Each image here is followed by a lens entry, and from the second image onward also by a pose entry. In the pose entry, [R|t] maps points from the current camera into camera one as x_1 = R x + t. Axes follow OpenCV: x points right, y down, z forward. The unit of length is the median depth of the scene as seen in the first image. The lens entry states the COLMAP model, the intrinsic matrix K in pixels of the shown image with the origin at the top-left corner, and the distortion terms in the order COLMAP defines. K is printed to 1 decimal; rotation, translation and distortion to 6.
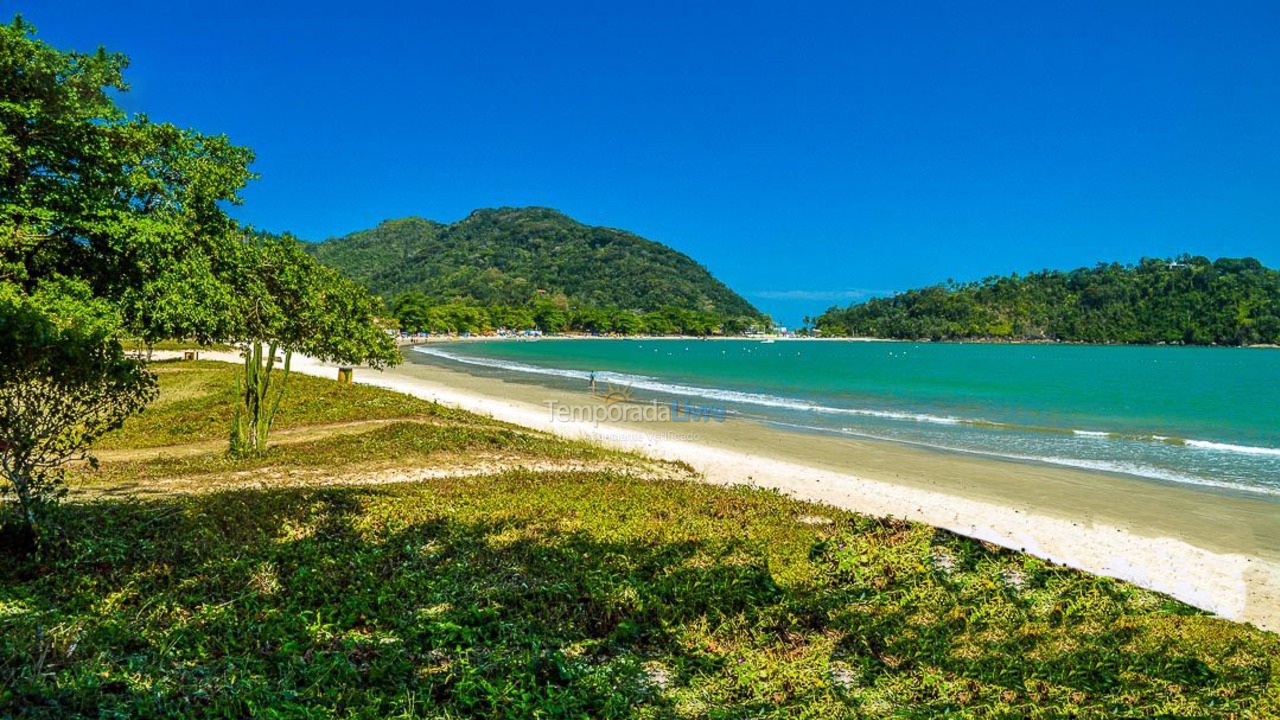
lens RADIAL K [[1112.8, 0, 639.2], [0, 1112.8, 361.1], [0, 0, 1]] dist [-0.011222, 0.008251]
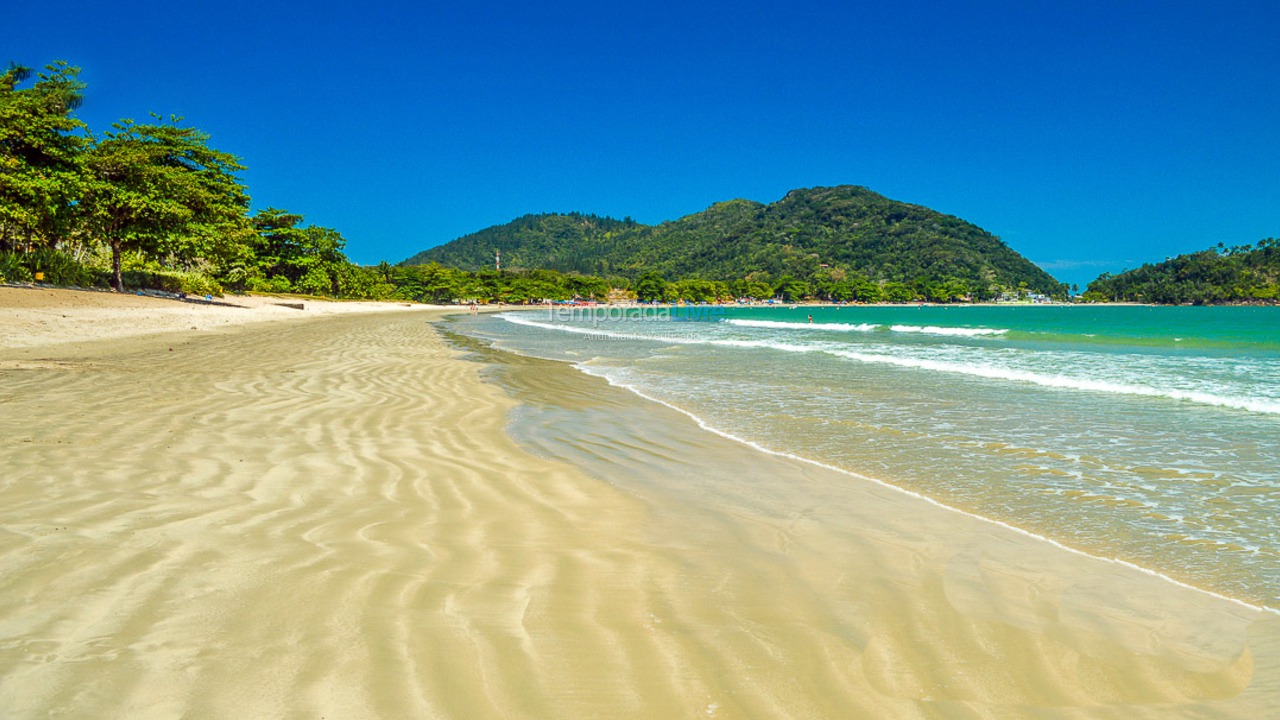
lens RADIAL K [[1112.8, 0, 640.4], [0, 1112.8, 357.8], [0, 0, 1]] dist [-0.011222, 0.008251]
pose [[0.947798, 0.000945, -0.318869, 0.080910], [0.005453, 0.999801, 0.019173, 0.006093], [0.318824, -0.019911, 0.947605, -0.096647]]
